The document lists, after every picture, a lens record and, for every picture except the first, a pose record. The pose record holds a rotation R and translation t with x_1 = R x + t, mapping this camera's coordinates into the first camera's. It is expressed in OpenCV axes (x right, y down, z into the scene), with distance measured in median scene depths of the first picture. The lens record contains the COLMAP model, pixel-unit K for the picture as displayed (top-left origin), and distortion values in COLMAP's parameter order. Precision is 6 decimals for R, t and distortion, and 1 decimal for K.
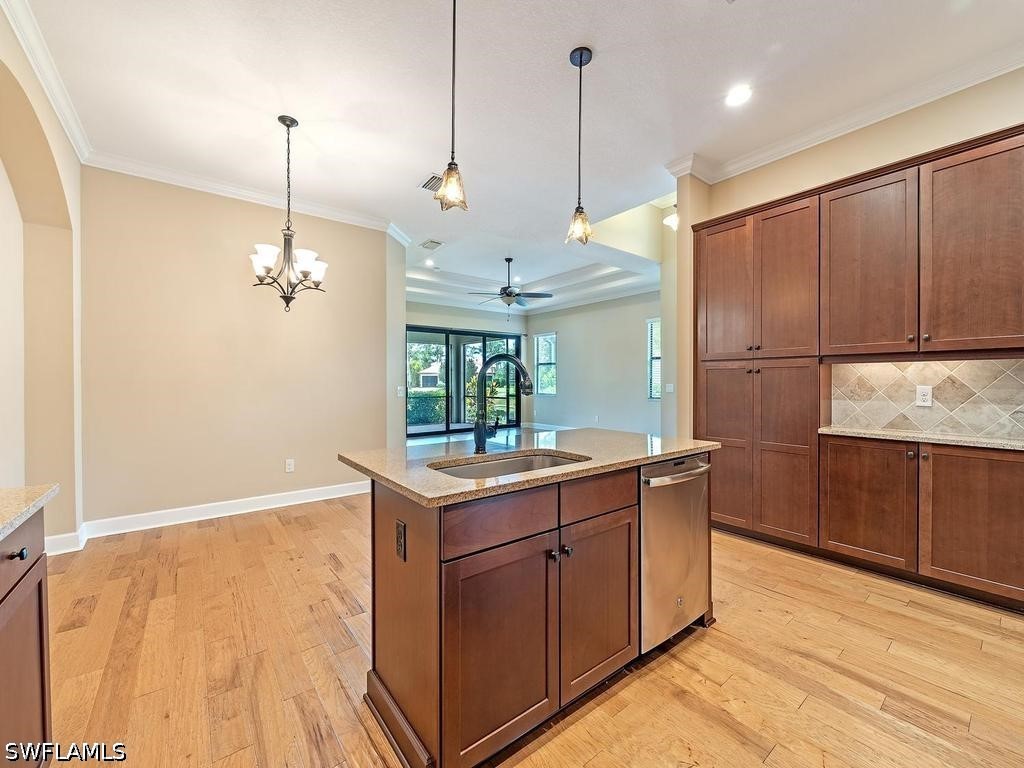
lens RADIAL K [[413.6, 0, 512.0], [0, 413.6, 384.0], [0, 0, 1]] dist [-0.000411, -0.000128]
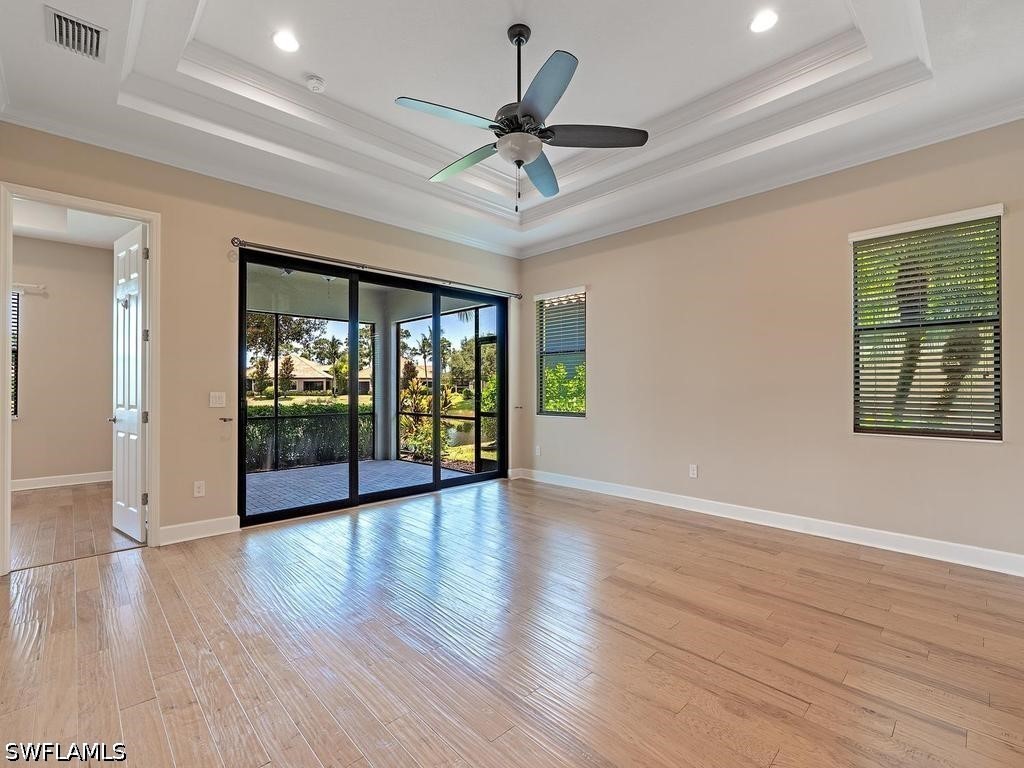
lens RADIAL K [[467.0, 0, 512.0], [0, 467.0, 384.0], [0, 0, 1]] dist [-0.000150, 0.000016]
pose [[0.993303, 0.001669, 0.115525, -0.031216], [-0.000028, 0.999899, -0.014208, -0.002104], [-0.115538, 0.014110, 0.993203, 0.327723]]
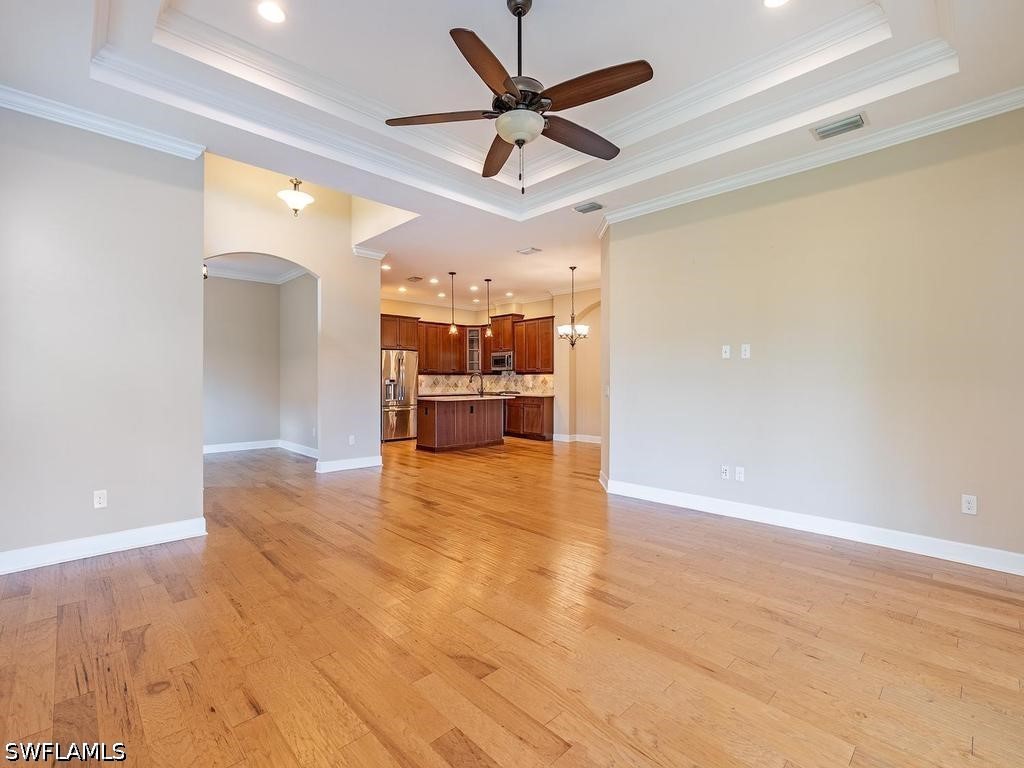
lens RADIAL K [[467.0, 0, 512.0], [0, 467.0, 384.0], [0, 0, 1]] dist [-0.000150, 0.000016]
pose [[-0.993139, 0.004370, -0.116861, 1.062732], [0.002651, 0.999886, 0.014865, -0.053265], [0.116913, 0.014453, -0.993037, 8.482163]]
